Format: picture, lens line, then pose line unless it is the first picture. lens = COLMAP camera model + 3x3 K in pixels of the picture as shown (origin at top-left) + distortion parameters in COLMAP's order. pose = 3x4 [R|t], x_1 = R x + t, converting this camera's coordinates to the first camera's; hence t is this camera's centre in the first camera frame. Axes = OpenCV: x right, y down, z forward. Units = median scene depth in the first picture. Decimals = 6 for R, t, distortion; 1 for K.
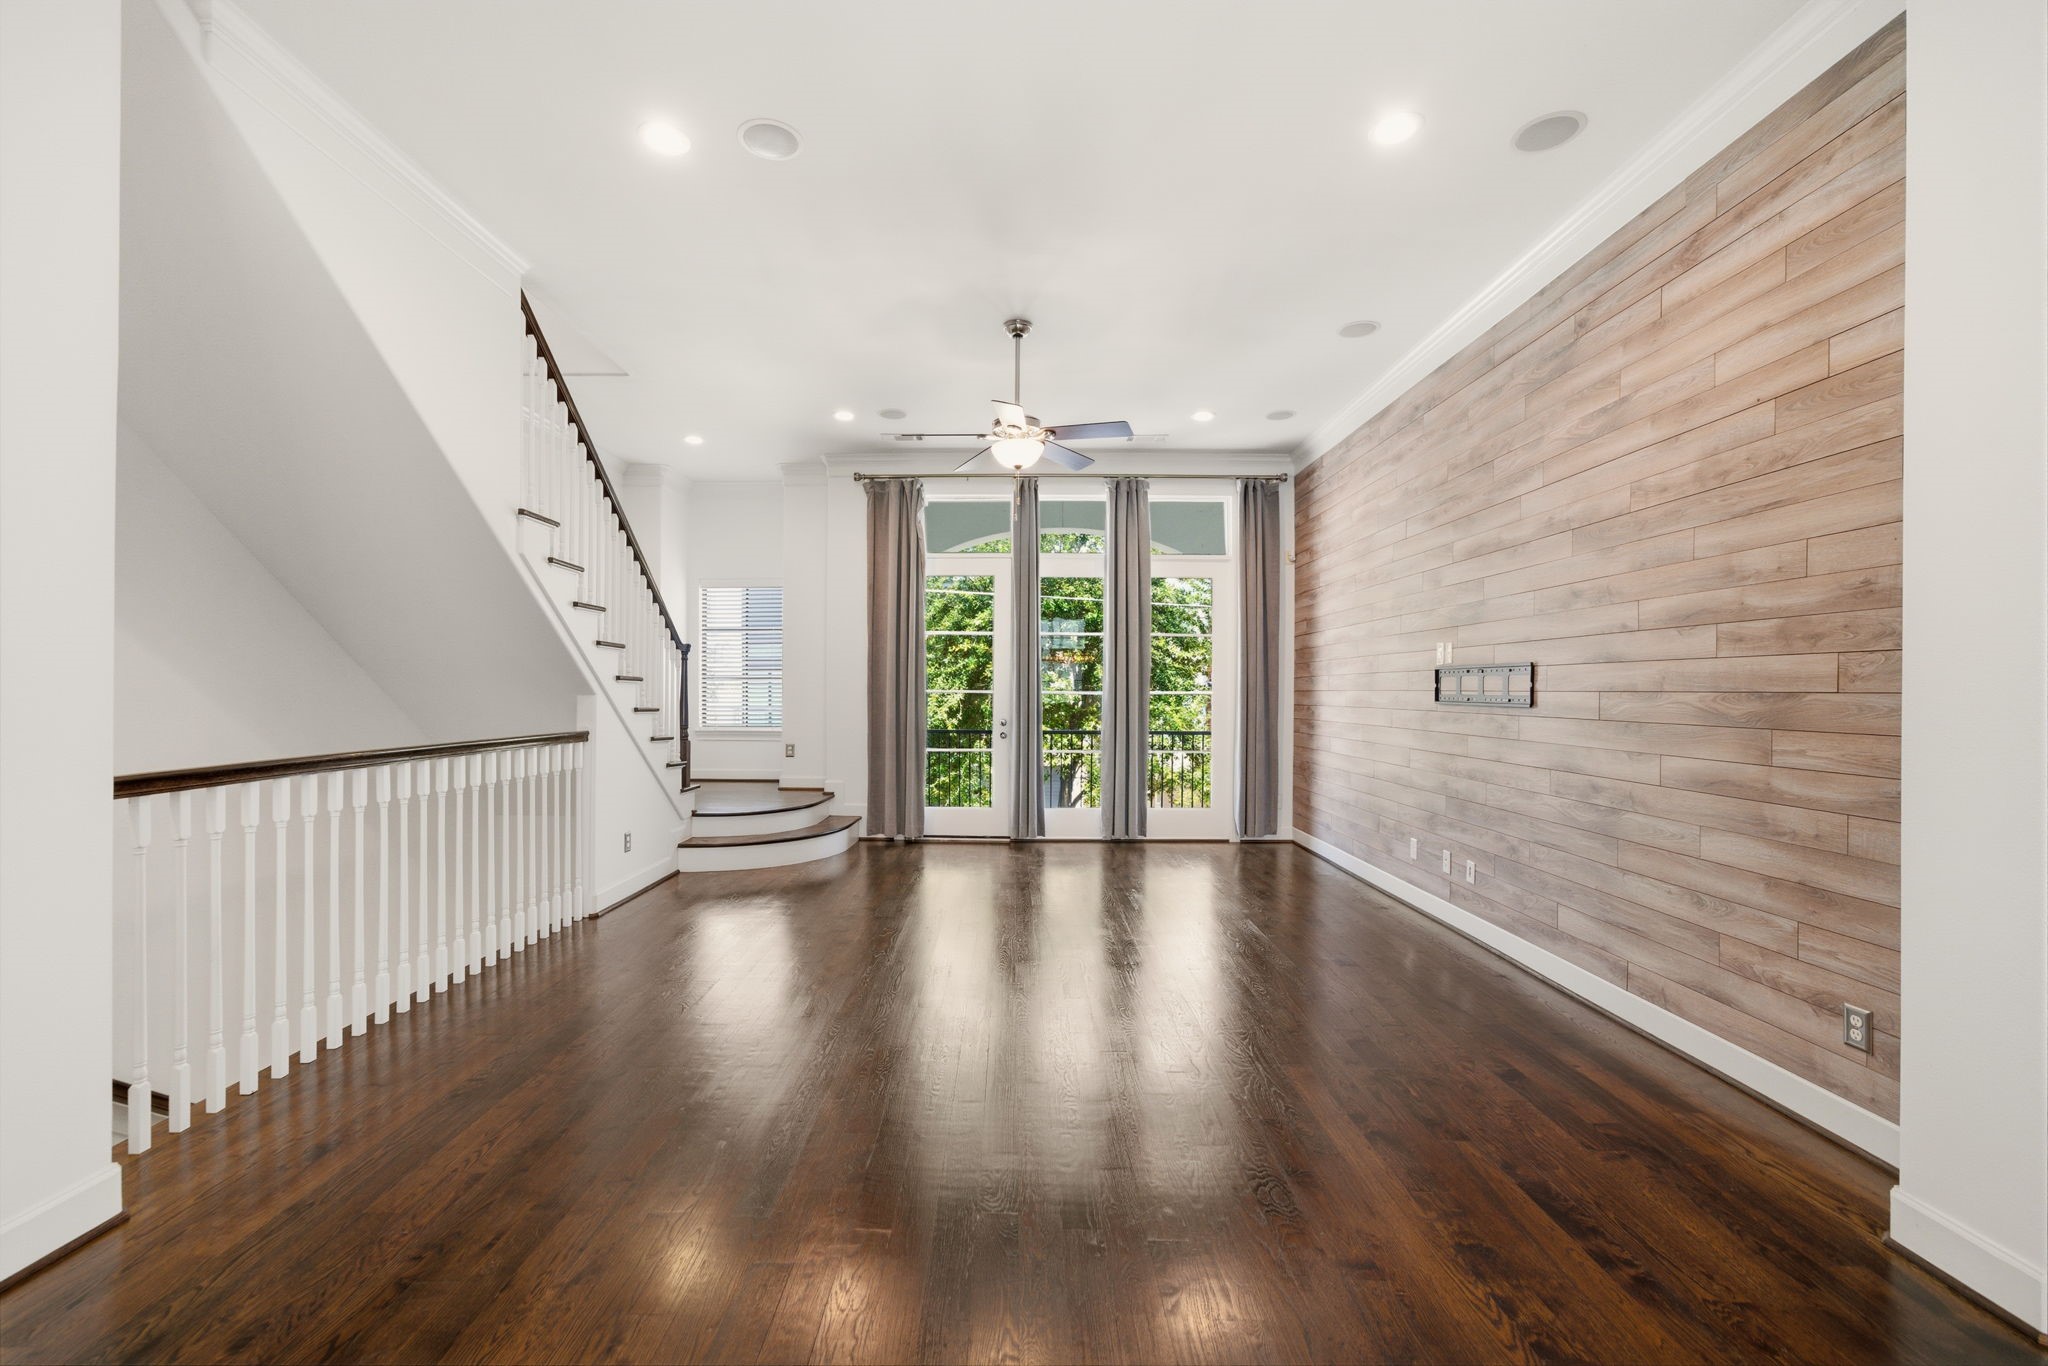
lens RADIAL K [[873.0, 0, 1024.0], [0, 873.0, 683.0], [0, 0, 1]] dist [0.002703, 0.000937]
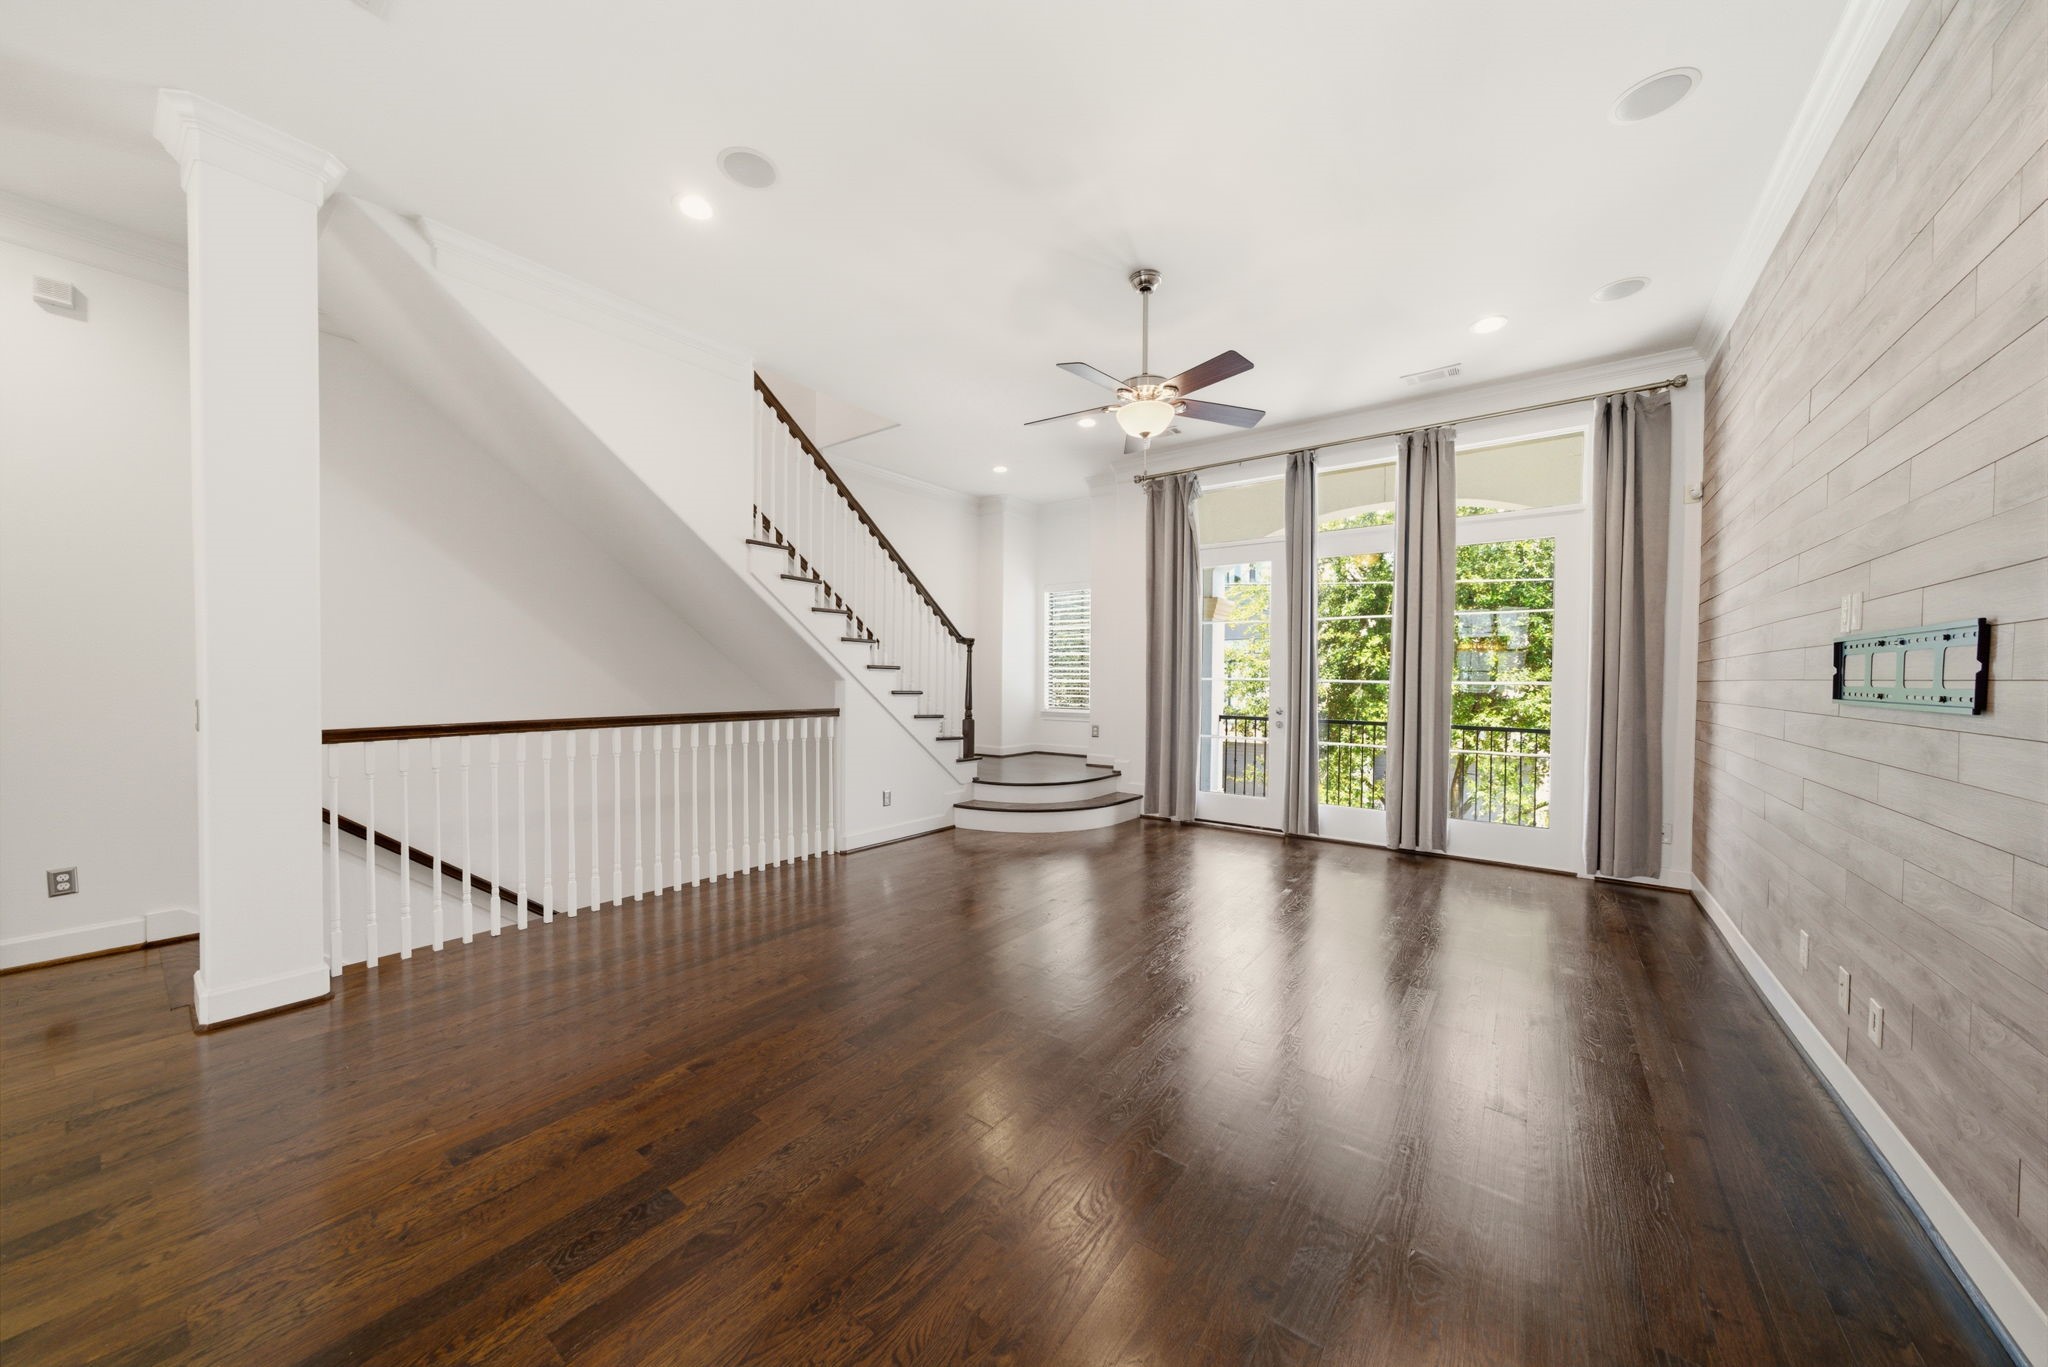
lens RADIAL K [[712.6, 0, 1019.5], [0, 712.6, 681.7], [0, 0, 1]] dist [-0.000741, 0.007352]
pose [[0.802373, 0.005823, -0.596795, 0.305592], [0.001100, 0.999936, 0.011235, 0.003851], [0.596822, -0.009671, 0.802315, 0.291329]]
